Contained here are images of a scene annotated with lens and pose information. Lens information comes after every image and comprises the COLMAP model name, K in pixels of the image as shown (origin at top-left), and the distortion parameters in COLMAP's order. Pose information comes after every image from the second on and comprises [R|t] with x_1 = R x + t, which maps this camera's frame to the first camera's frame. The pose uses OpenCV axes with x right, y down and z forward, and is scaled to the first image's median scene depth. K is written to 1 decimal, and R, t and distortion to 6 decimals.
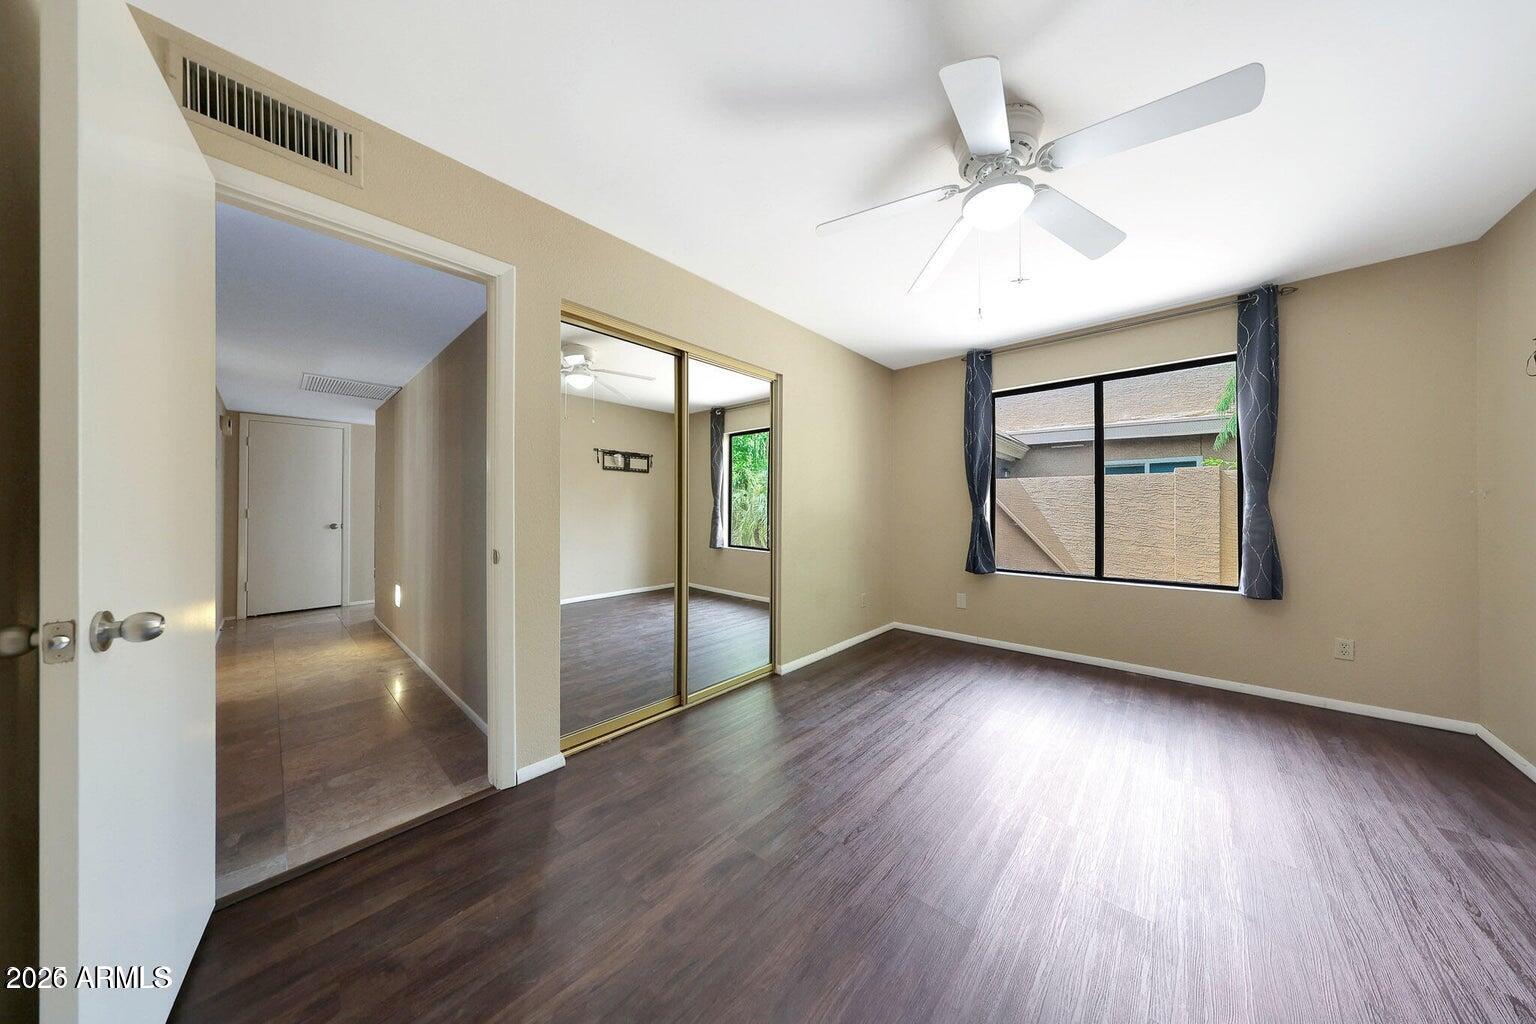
lens RADIAL K [[462.5, 0, 761.4], [0, 462.5, 507.7], [0, 0, 1]] dist [-0.010740, 0.000023]
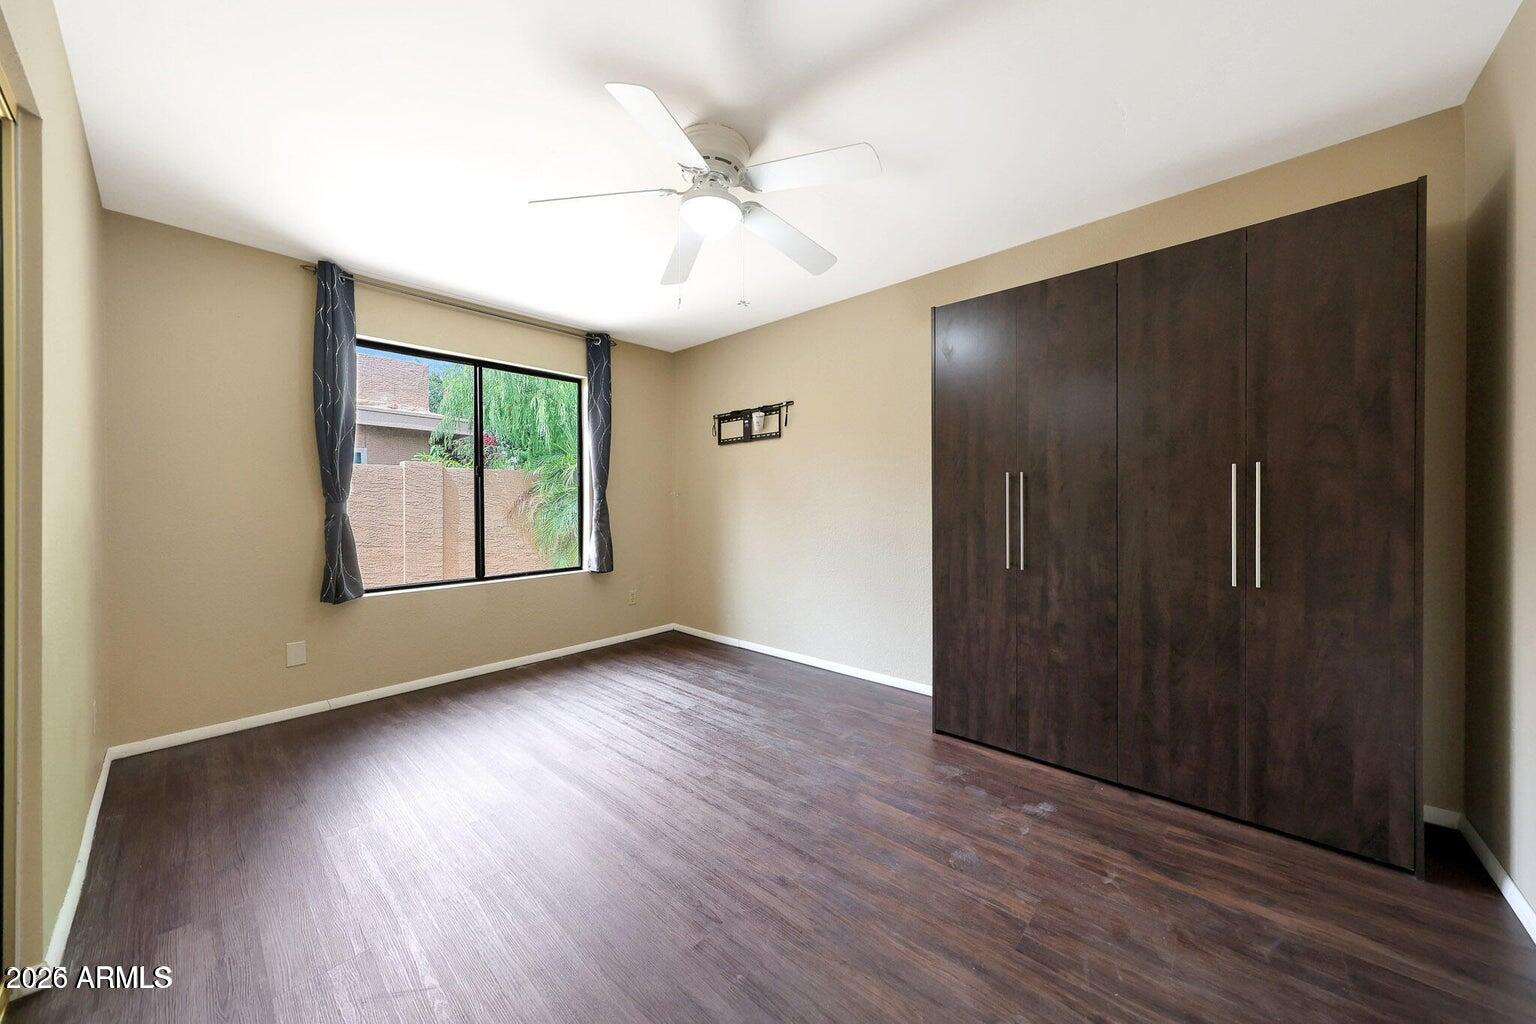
lens RADIAL K [[533.4, 0, 773.0], [0, 533.4, 504.1], [0, 0, 1]] dist [0.000624, 0.000004]
pose [[-0.028138, -0.005603, 0.999588, -0.364208], [0.001252, 0.999983, 0.005640, -0.003137], [-0.999603, 0.001410, -0.028131, 0.452532]]
